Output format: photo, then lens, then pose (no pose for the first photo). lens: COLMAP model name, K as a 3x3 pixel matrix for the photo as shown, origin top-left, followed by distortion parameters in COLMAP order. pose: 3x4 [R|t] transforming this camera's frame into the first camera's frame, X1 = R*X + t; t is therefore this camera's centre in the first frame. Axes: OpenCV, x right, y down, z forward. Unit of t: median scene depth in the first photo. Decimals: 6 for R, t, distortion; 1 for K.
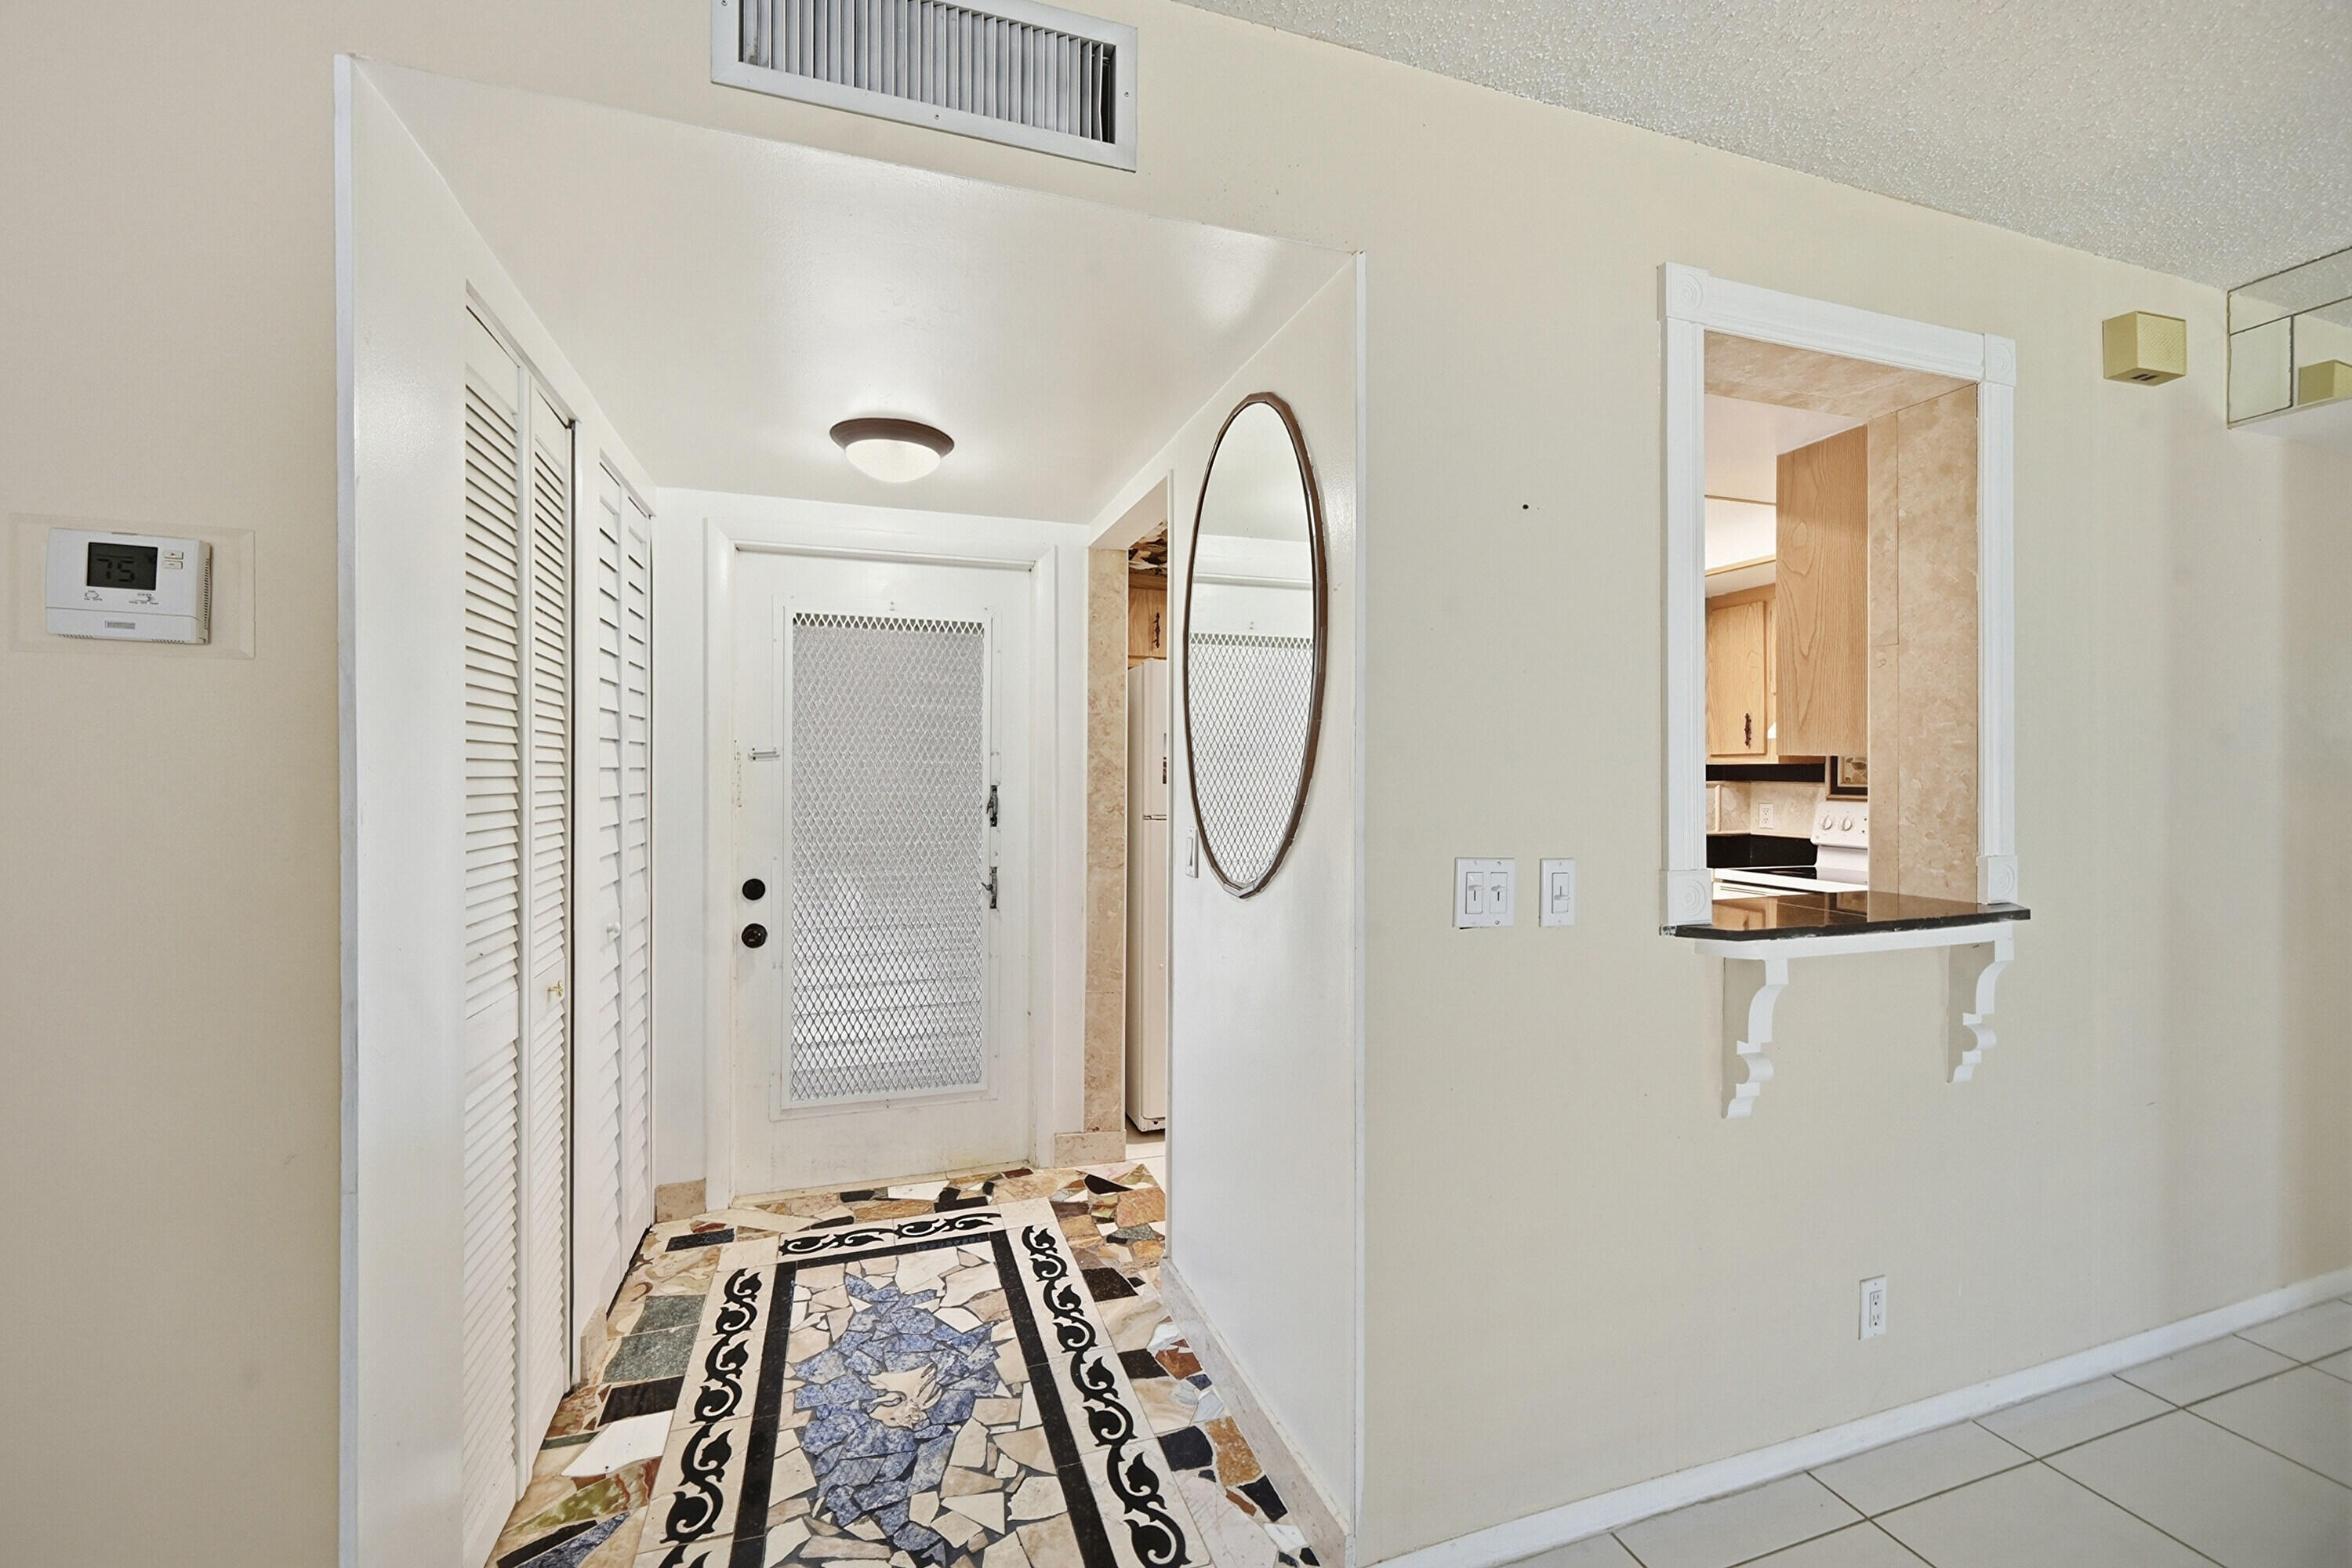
lens RADIAL K [[938.3, 0, 1170.2], [0, 938.3, 777.7], [0, 0, 1]] dist [-0.006261, 0.001260]
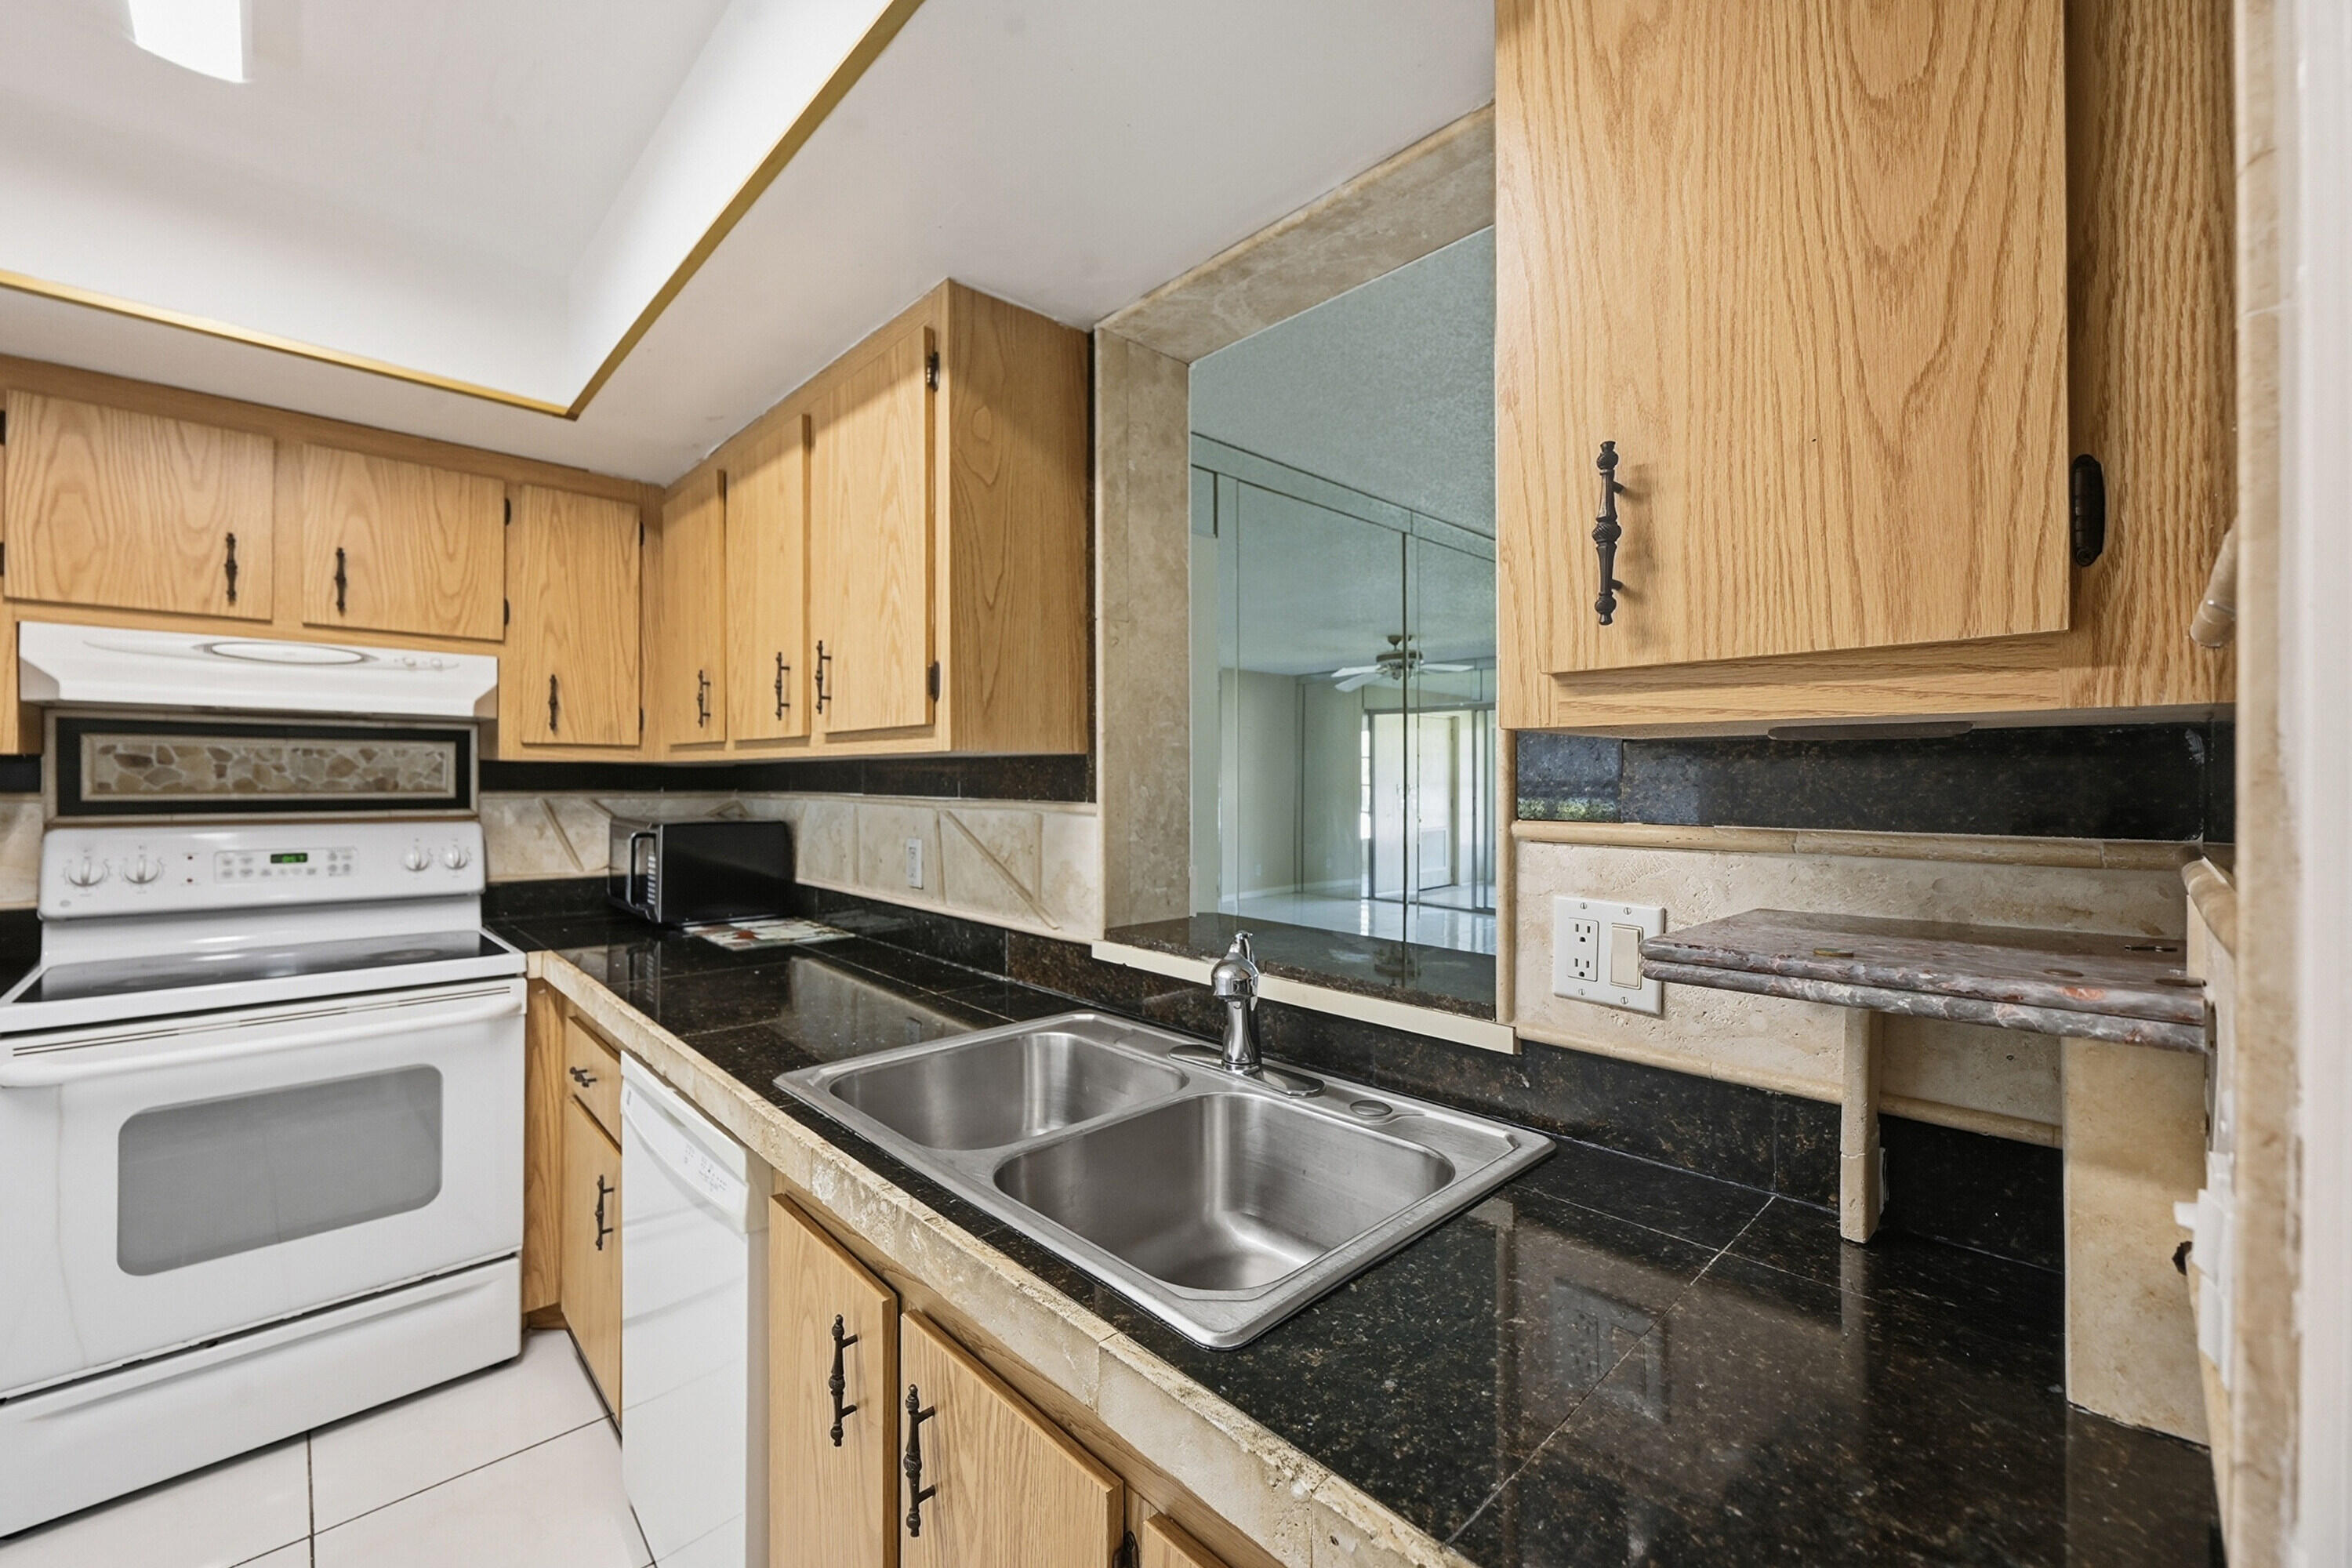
lens RADIAL K [[938.3, 0, 1161.8], [0, 938.3, 778.9], [0, 0, 1]] dist [-0.006261, 0.001260]
pose [[-0.417571, -0.003309, 0.908638, 0.014592], [0.000378, 0.999993, 0.003815, -0.008056], [-0.908644, 0.001937, -0.417567, 1.332726]]
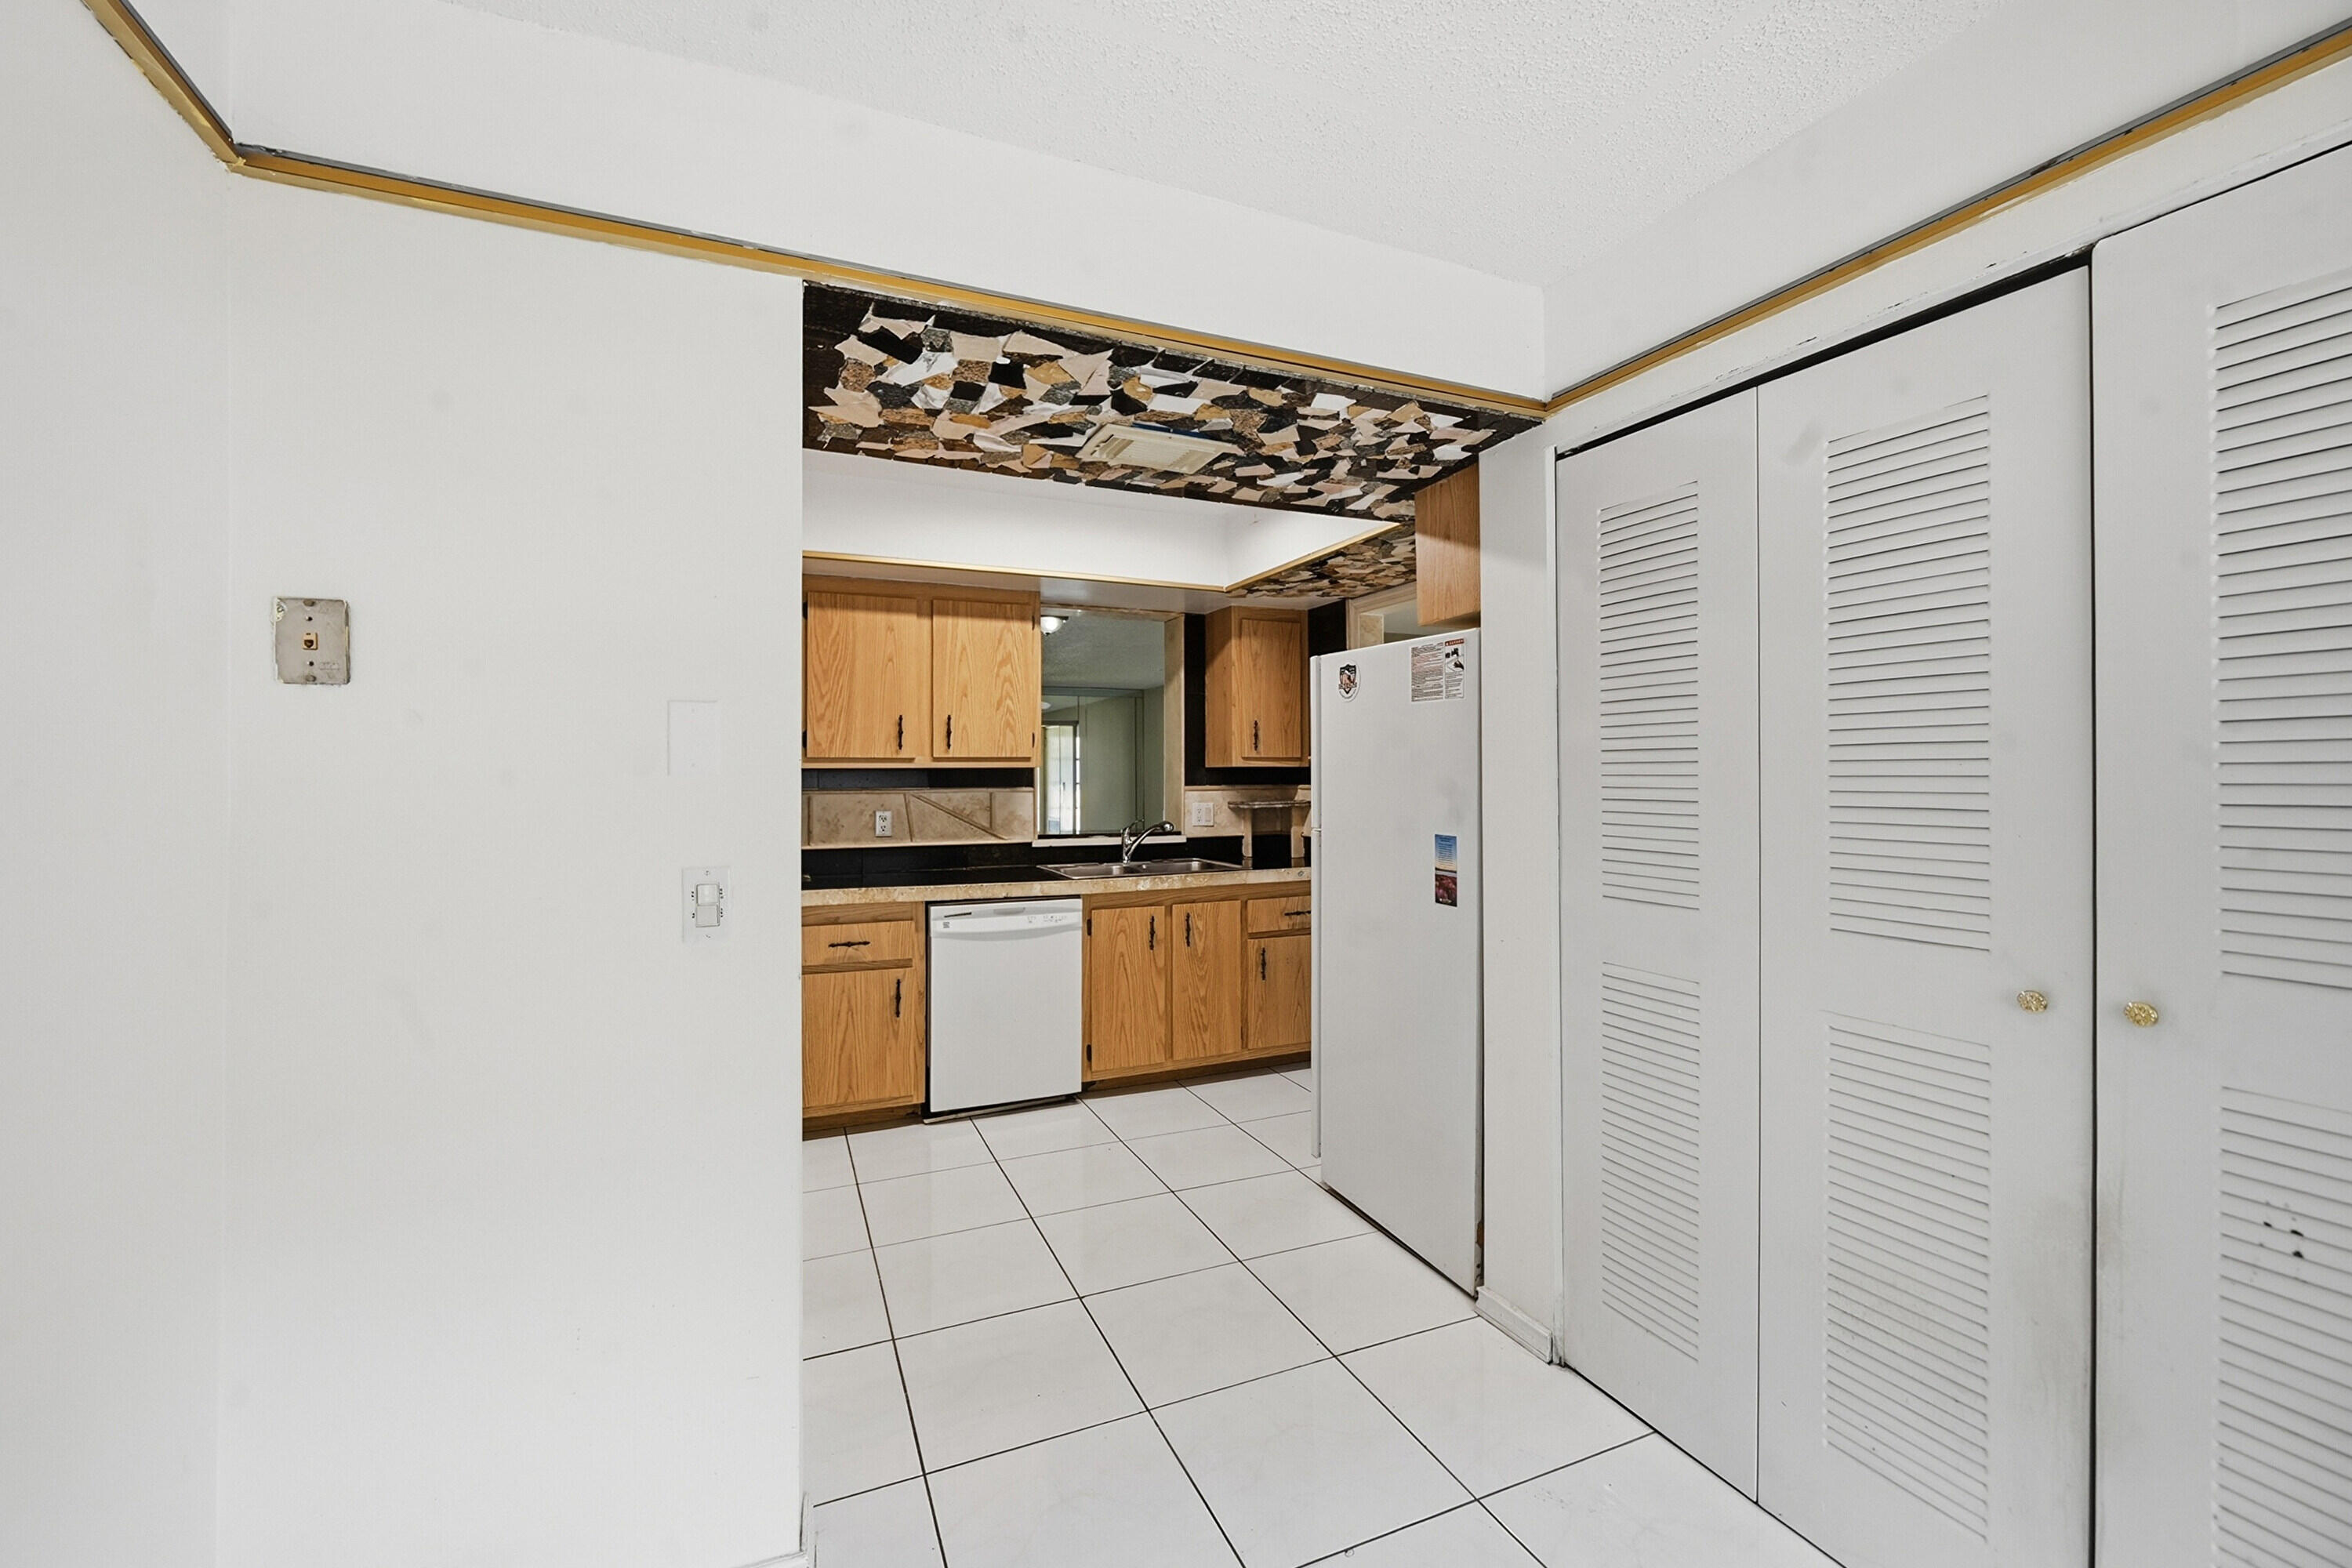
lens RADIAL K [[938.3, 0, 1177.3], [0, 938.3, 774.4], [0, 0, 1]] dist [-0.006261, 0.001260]
pose [[-0.995135, 0.005115, -0.098389, 0.709435], [0.004997, 0.999986, 0.001447, -0.014232], [0.098395, 0.000949, -0.995147, 3.307058]]
